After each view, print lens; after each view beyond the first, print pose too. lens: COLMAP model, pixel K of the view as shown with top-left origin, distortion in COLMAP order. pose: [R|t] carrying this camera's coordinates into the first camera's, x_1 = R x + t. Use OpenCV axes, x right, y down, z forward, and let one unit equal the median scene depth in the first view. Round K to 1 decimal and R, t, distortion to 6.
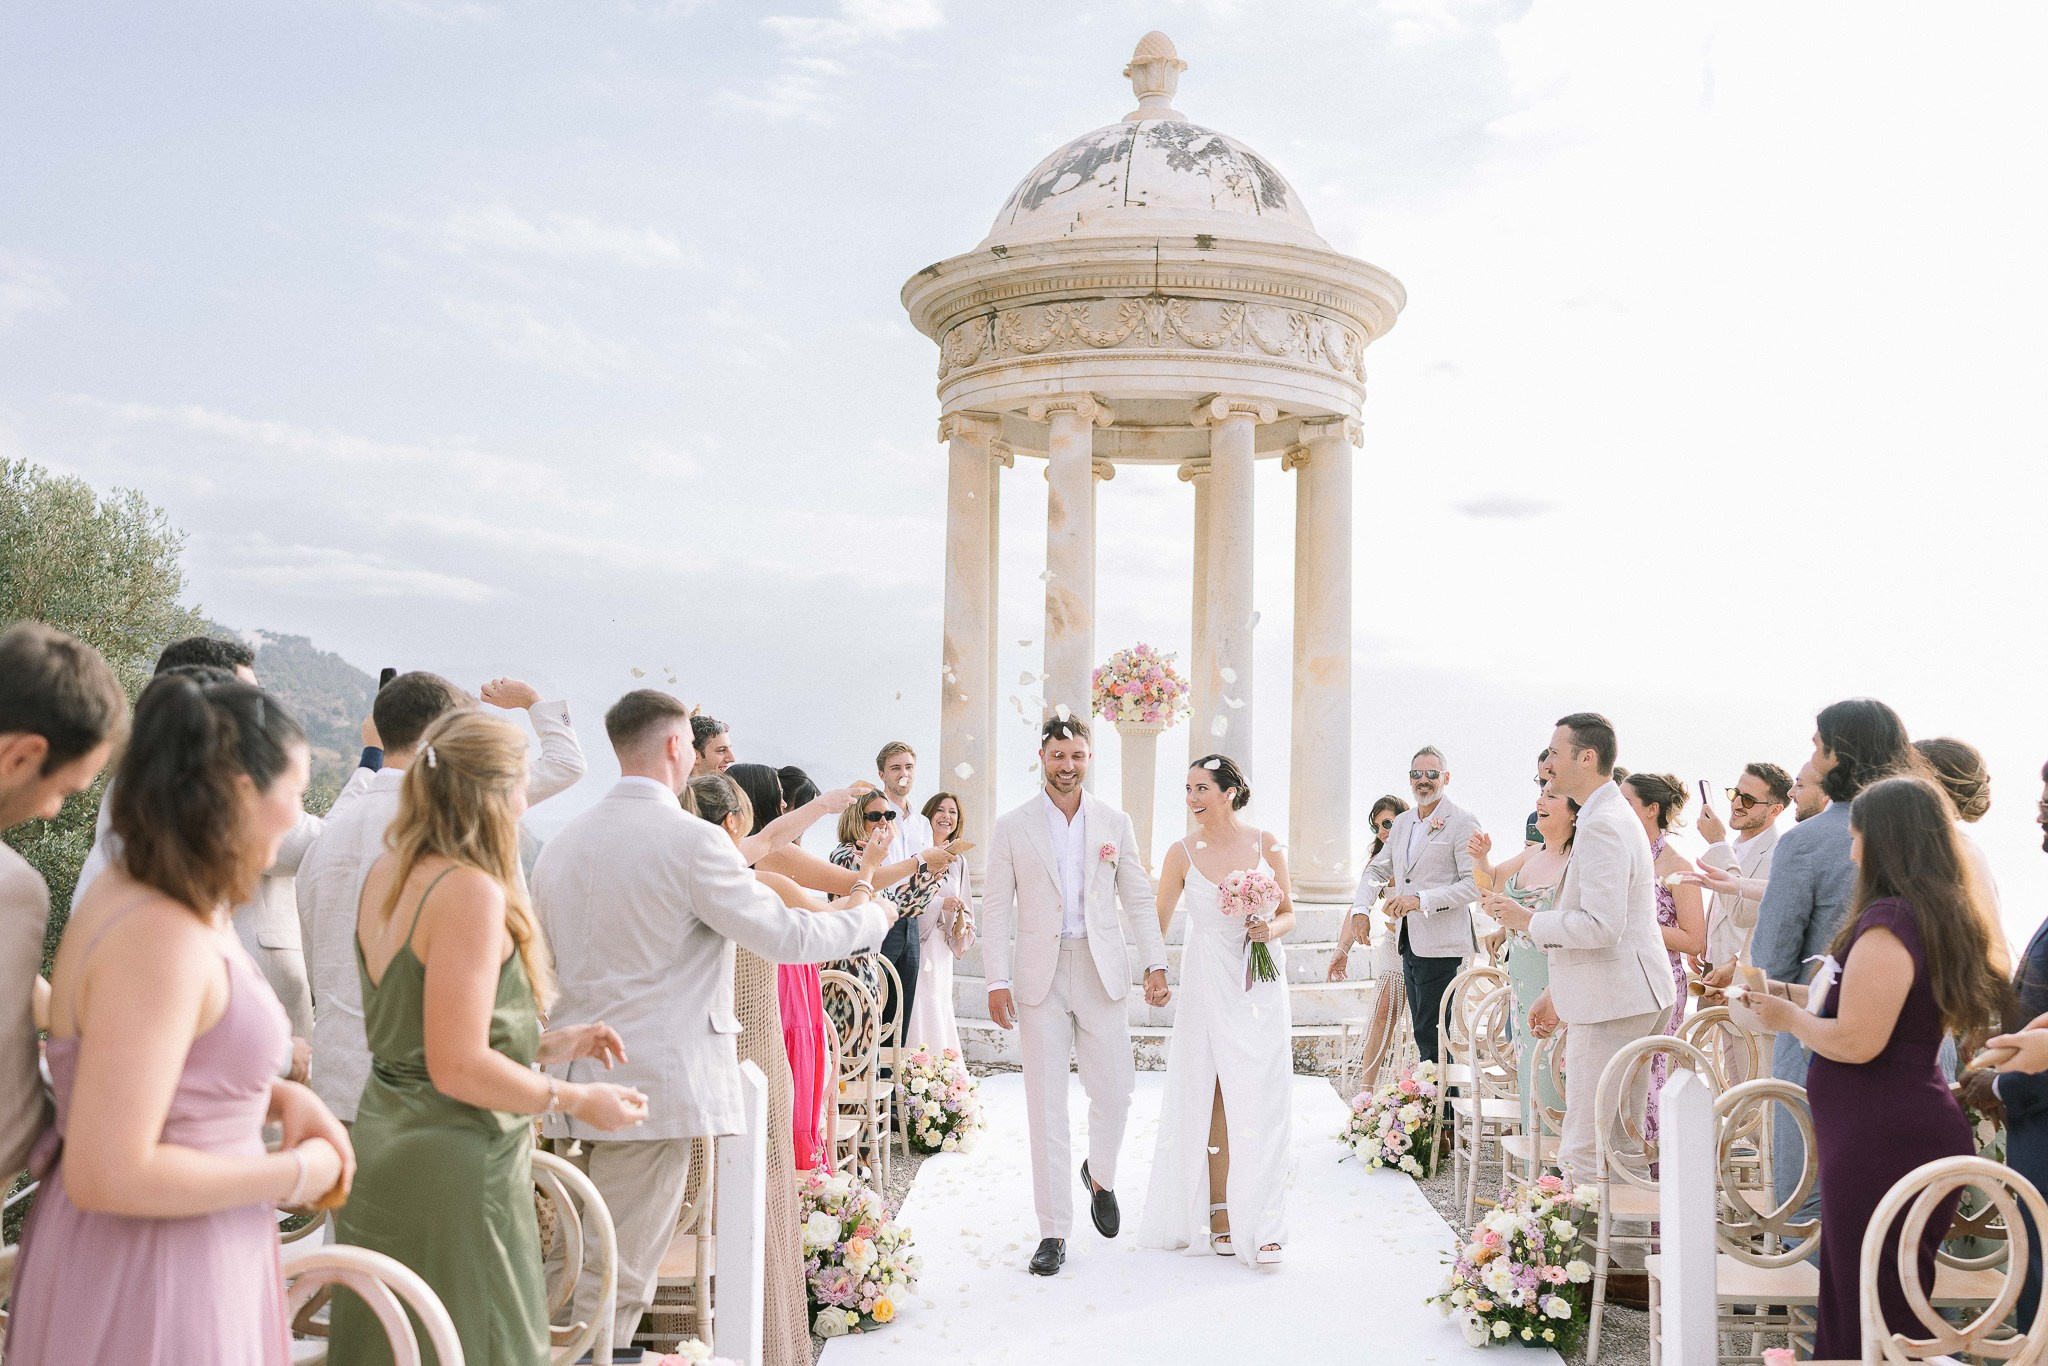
lens RADIAL K [[1933.6, 0, 1024.0], [0, 1933.6, 683.0], [0, 0, 1]] dist [0.014419, -0.003525]
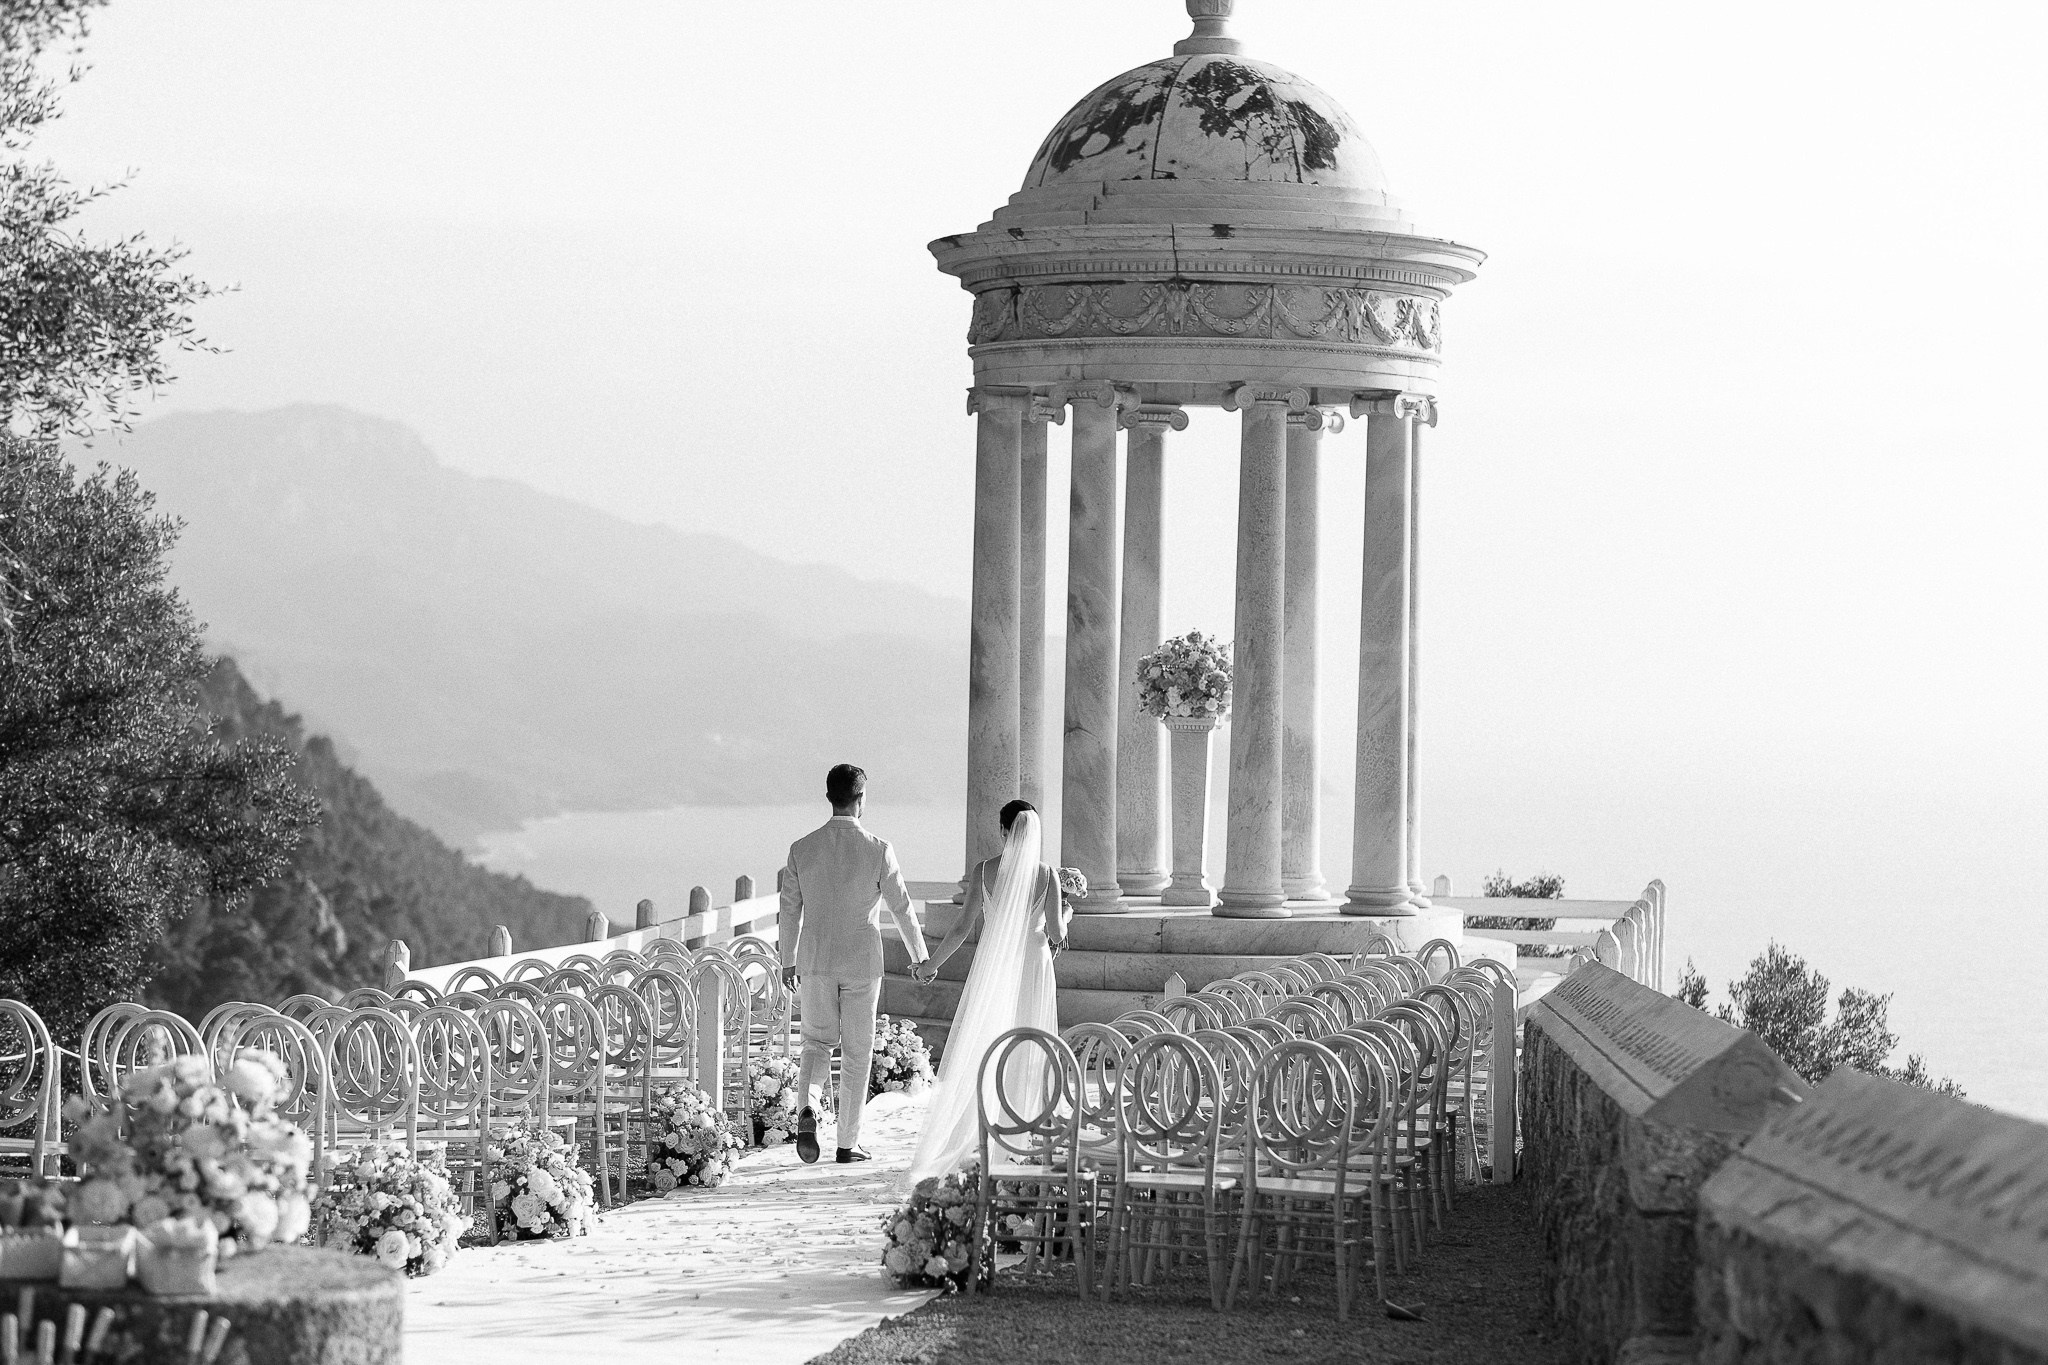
lens RADIAL K [[4470.9, 0, 1021.8], [0, 4470.9, 774.9], [0, 0, 1]] dist [0.046766, -6.215499]
pose [[0.994015, 0.002607, -0.109212, 0.230659], [0.005045, 0.997553, 0.069729, -0.109241], [0.109126, -0.069863, 0.991570, -1.202048]]
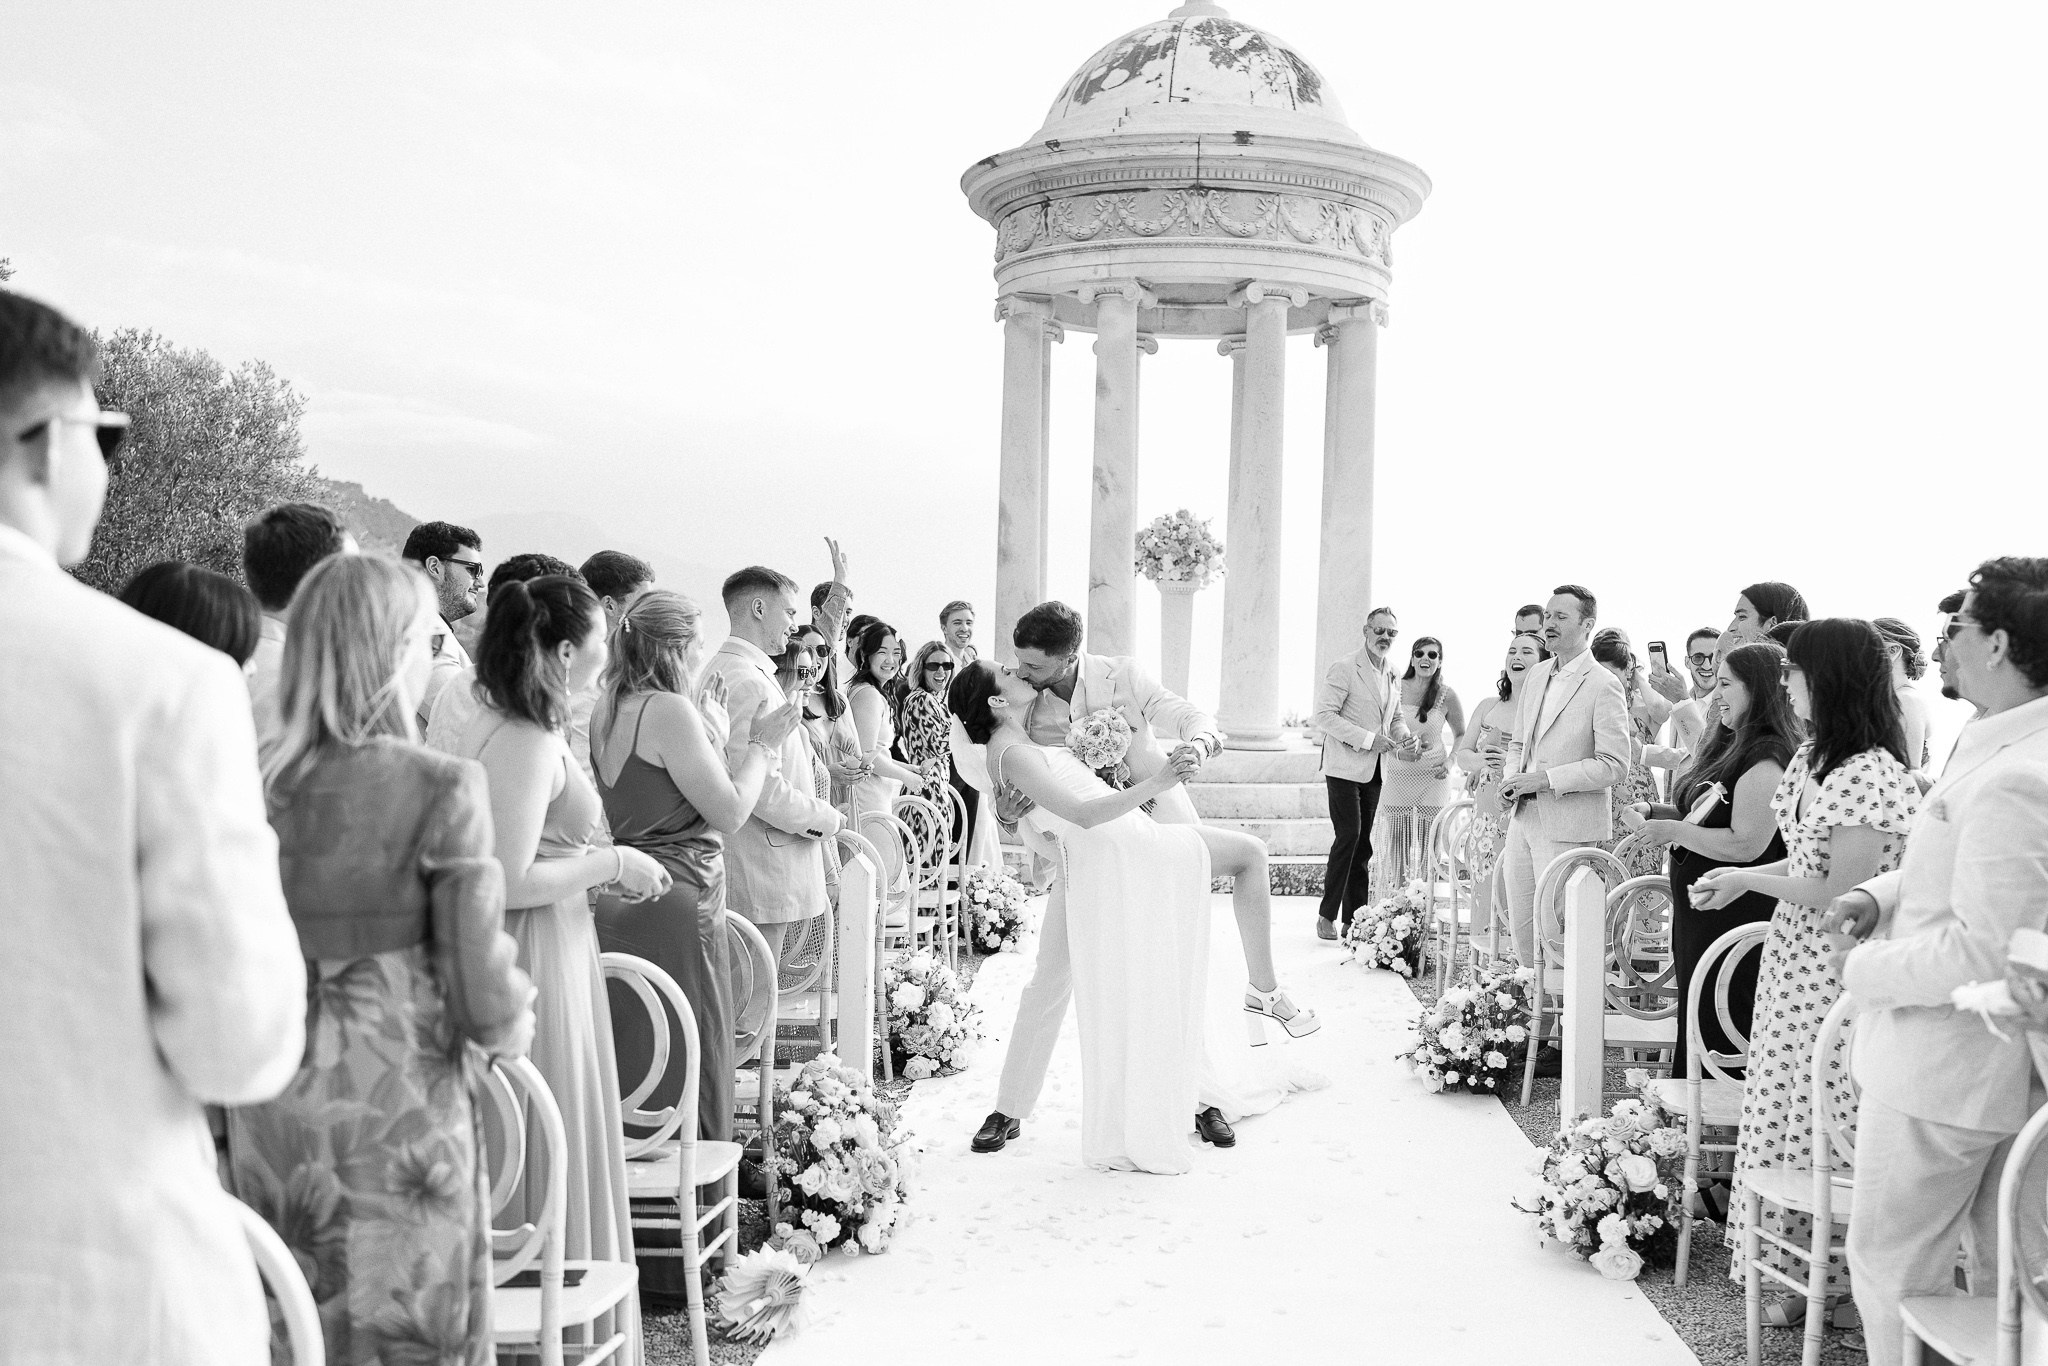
lens RADIAL K [[1920.3, 0, 1024.0], [0, 1920.3, 683.0], [0, 0, 1]] dist [0.000568, 0.004103]
pose [[0.999699, 0.007431, -0.023364, -0.001479], [-0.005594, 0.996956, 0.077759, -0.006708], [0.023871, -0.077605, 0.996698, -0.093434]]
